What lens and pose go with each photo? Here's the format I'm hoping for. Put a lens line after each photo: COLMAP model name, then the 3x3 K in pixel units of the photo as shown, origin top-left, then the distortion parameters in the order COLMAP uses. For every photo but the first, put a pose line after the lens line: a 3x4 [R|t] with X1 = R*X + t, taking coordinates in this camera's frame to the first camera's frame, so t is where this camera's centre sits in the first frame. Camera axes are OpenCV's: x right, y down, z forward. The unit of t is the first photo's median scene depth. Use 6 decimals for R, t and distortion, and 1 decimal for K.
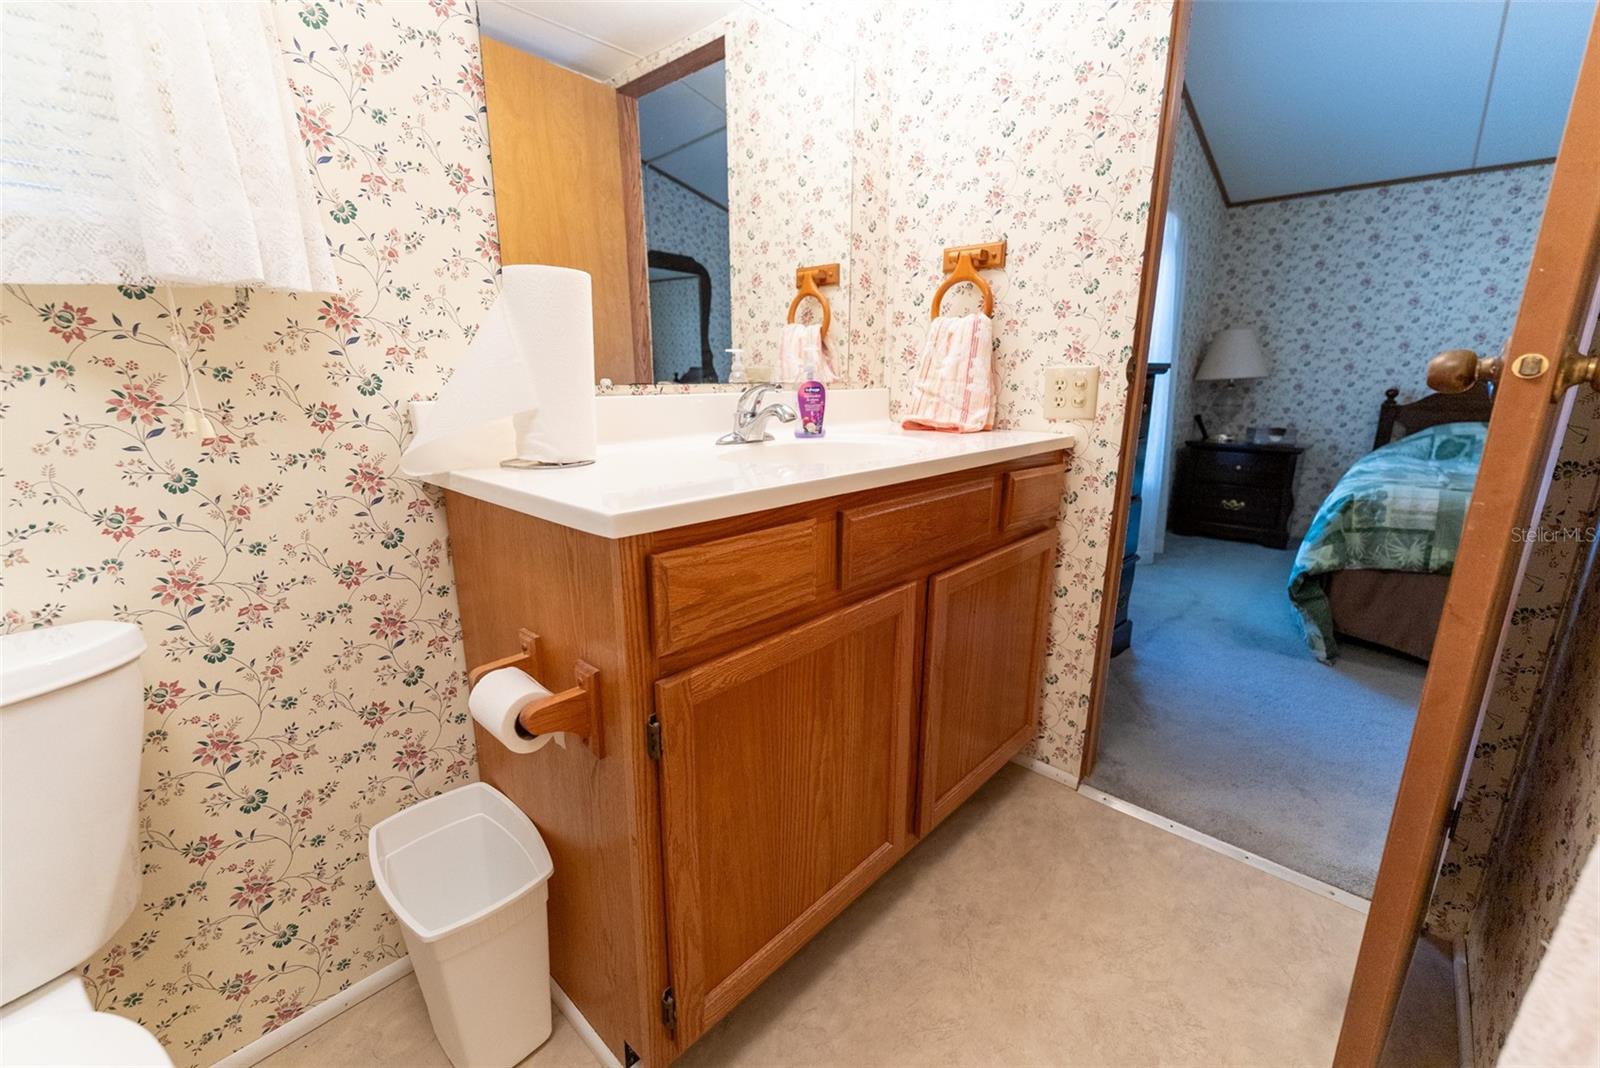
lens RADIAL K [[675.2, 0, 792.4], [0, 675.2, 536.3], [0, 0, 1]] dist [-0.000661, -0.001136]
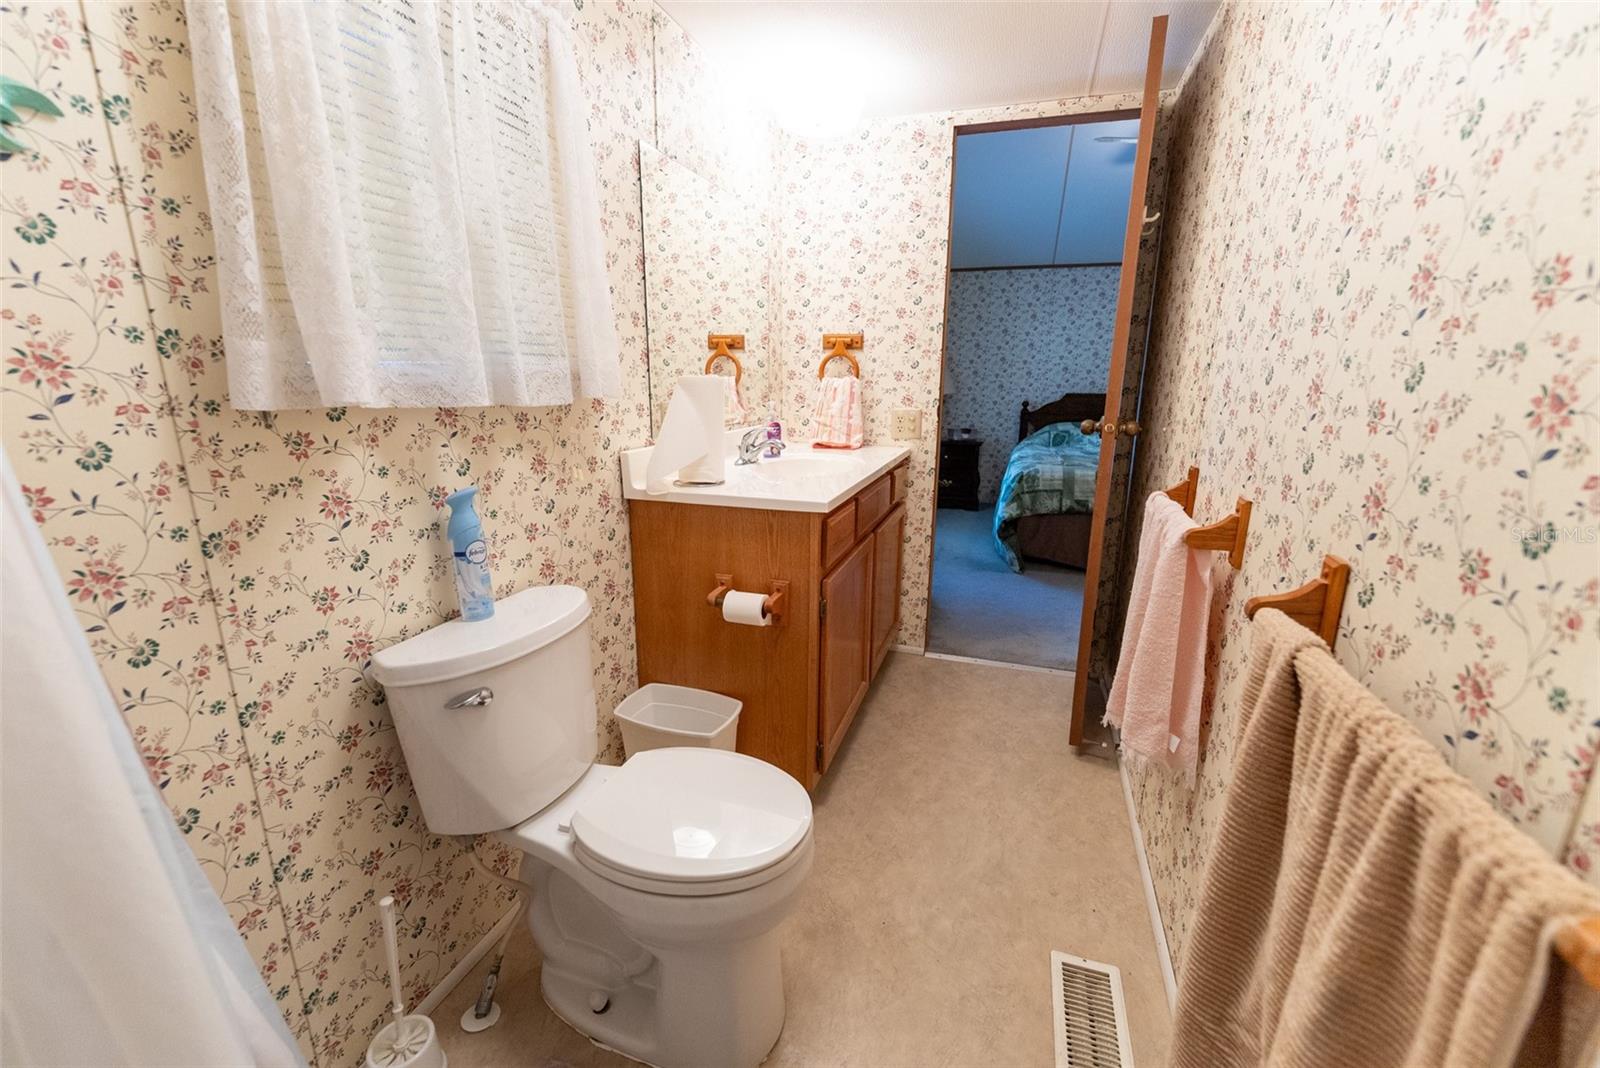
lens RADIAL K [[675.2, 0, 805.0], [0, 675.2, 535.3], [0, 0, 1]] dist [-0.000661, -0.001136]
pose [[0.905707, -0.097773, 0.412475, -0.516688], [0.097596, 0.994993, 0.021553, 0.009292], [-0.412517, 0.020735, 0.910714, -0.426001]]
